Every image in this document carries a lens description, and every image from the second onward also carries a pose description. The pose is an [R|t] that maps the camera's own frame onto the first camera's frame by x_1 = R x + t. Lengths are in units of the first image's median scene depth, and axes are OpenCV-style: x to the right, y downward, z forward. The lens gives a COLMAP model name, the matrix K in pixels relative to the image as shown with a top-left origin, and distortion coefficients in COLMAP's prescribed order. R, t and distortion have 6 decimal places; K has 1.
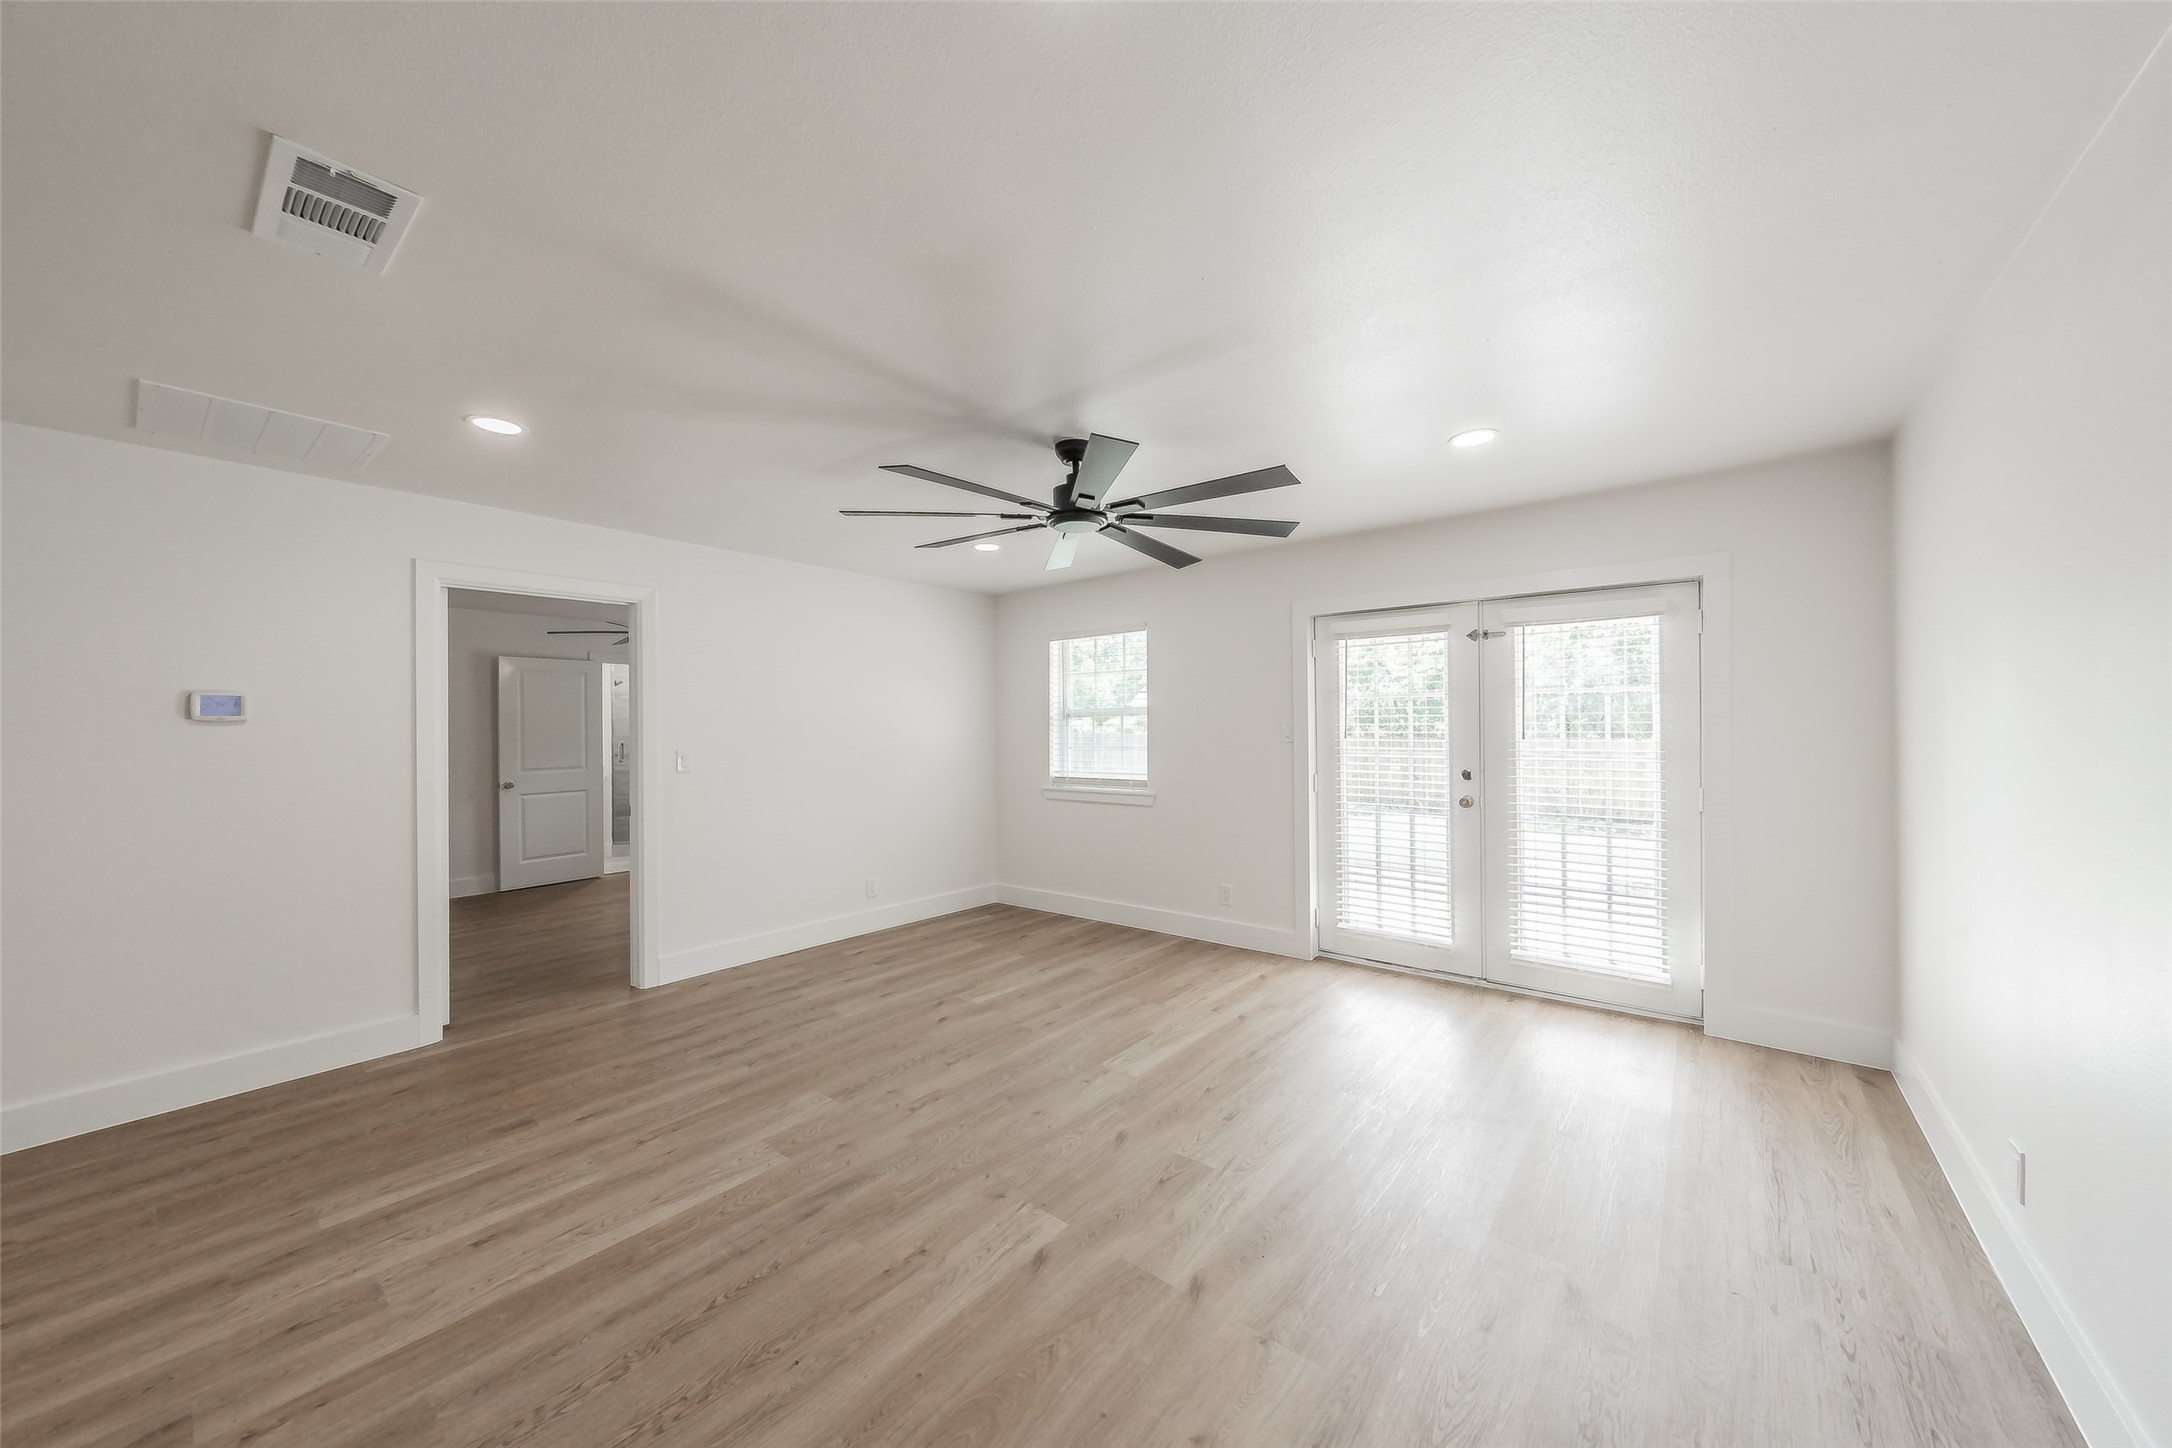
lens RADIAL K [[752.2, 0, 1092.0], [0, 752.2, 720.0], [0, 0, 1]] dist [0.000084, 0.000021]
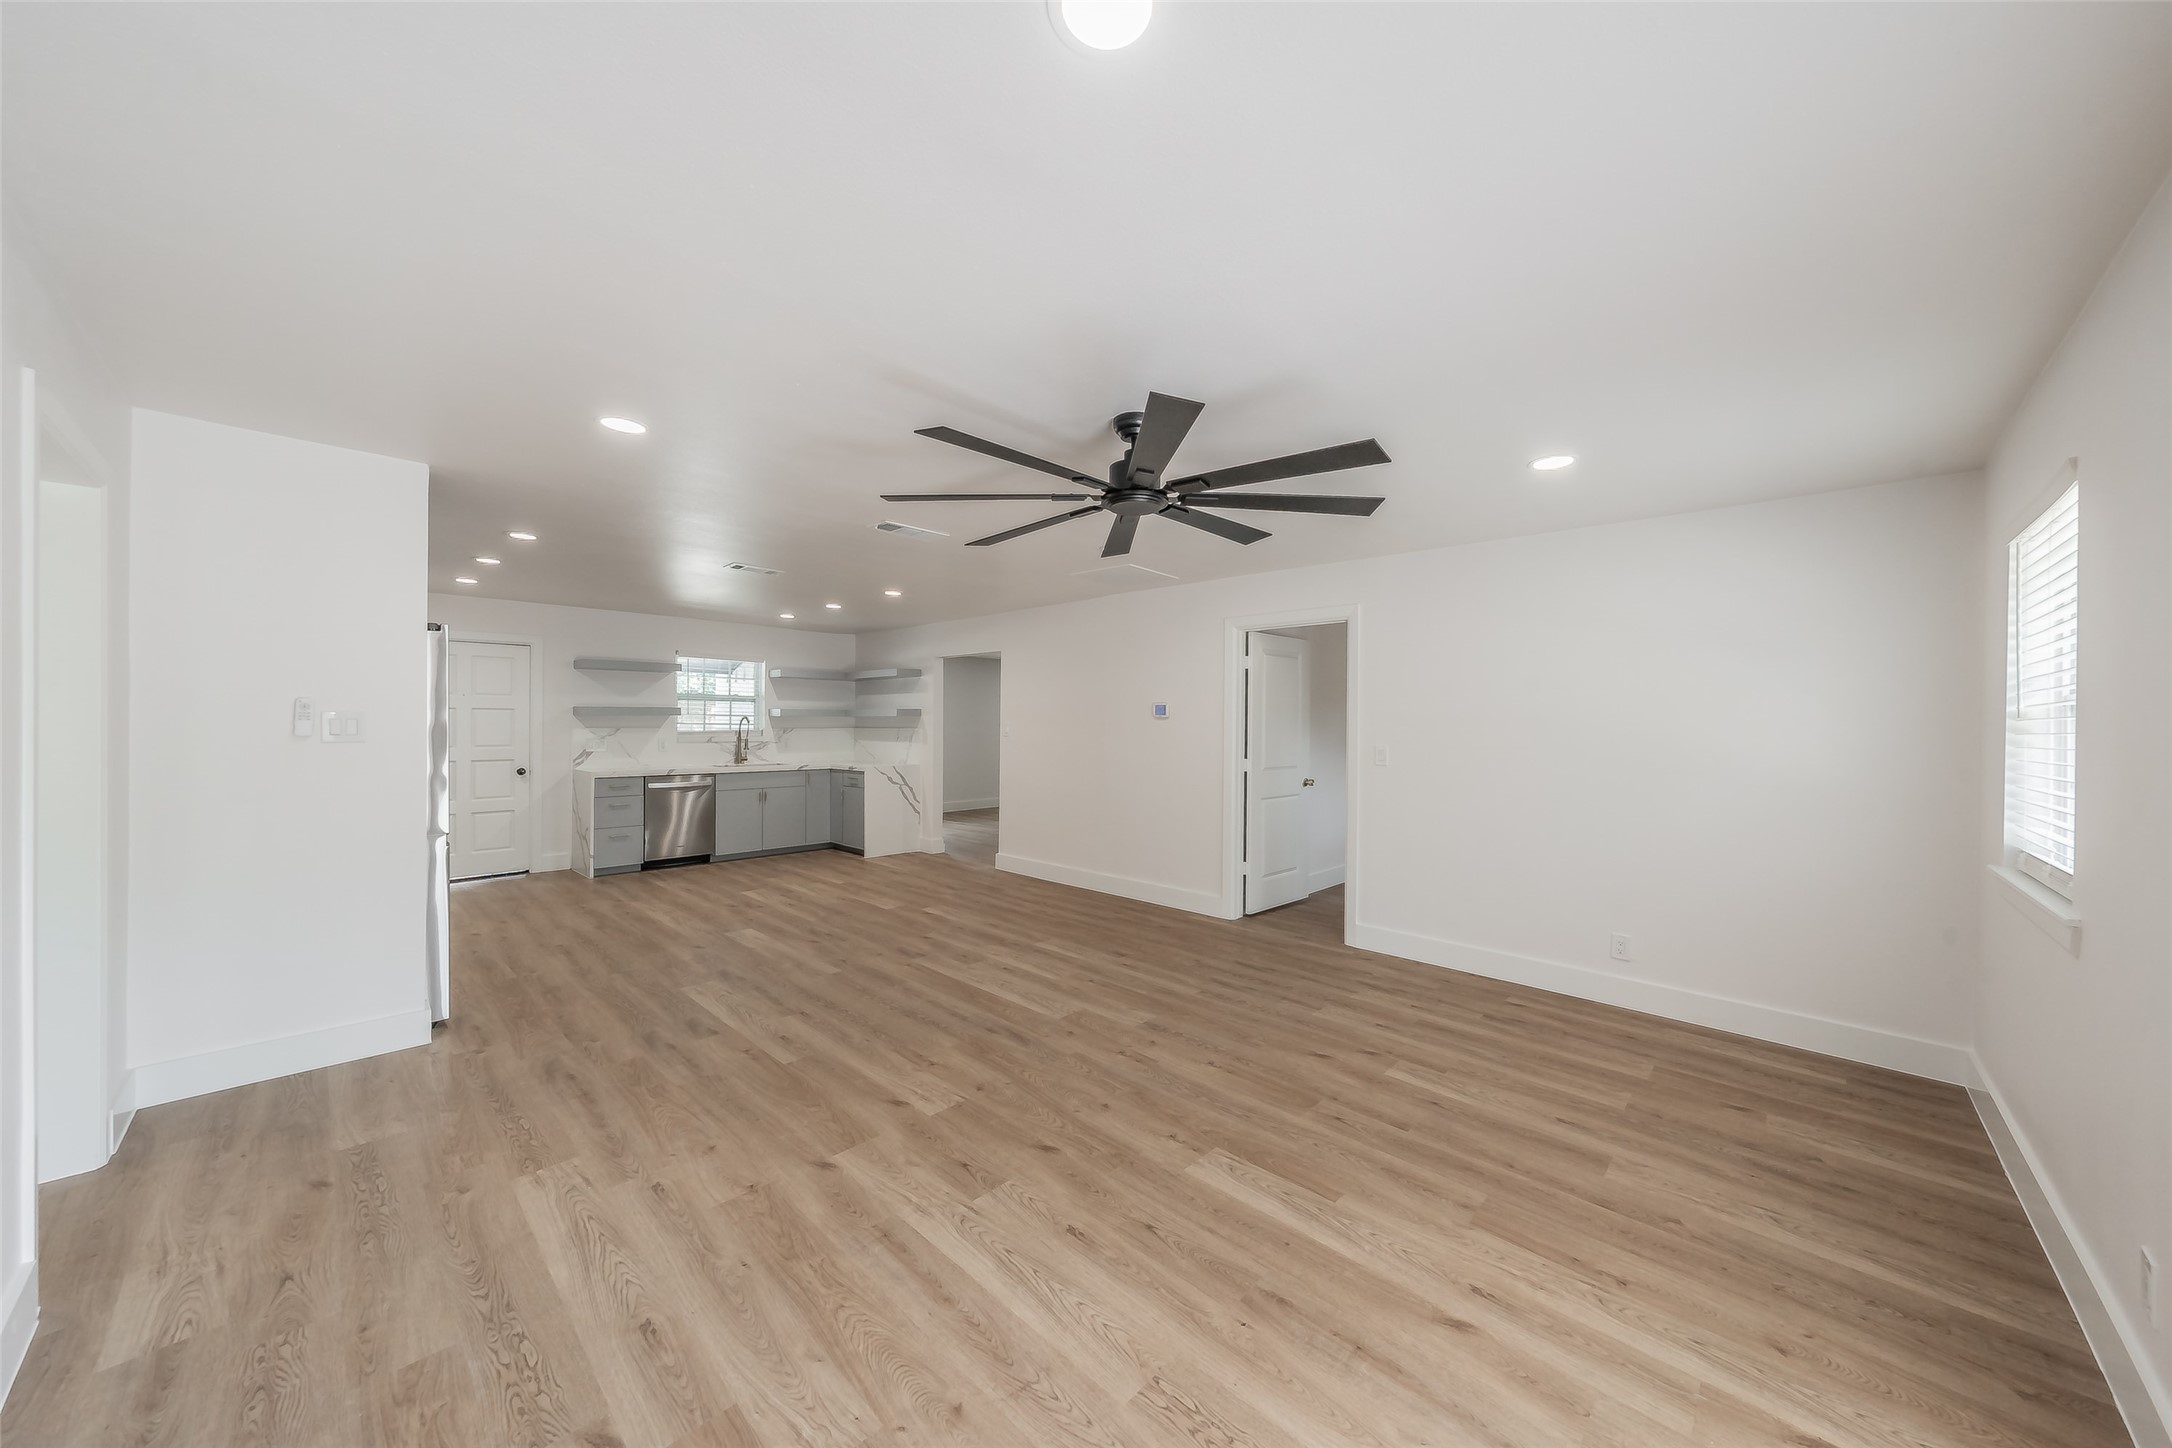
lens RADIAL K [[719.7, 0, 1063.7], [0, 719.7, 722.3], [0, 0, 1]] dist [-0.000294, -0.000040]
pose [[-0.075298, 0.008993, -0.997121, 0.759234], [-0.002326, 0.999955, 0.009194, -0.002926], [0.997158, 0.003012, -0.075273, 0.862602]]
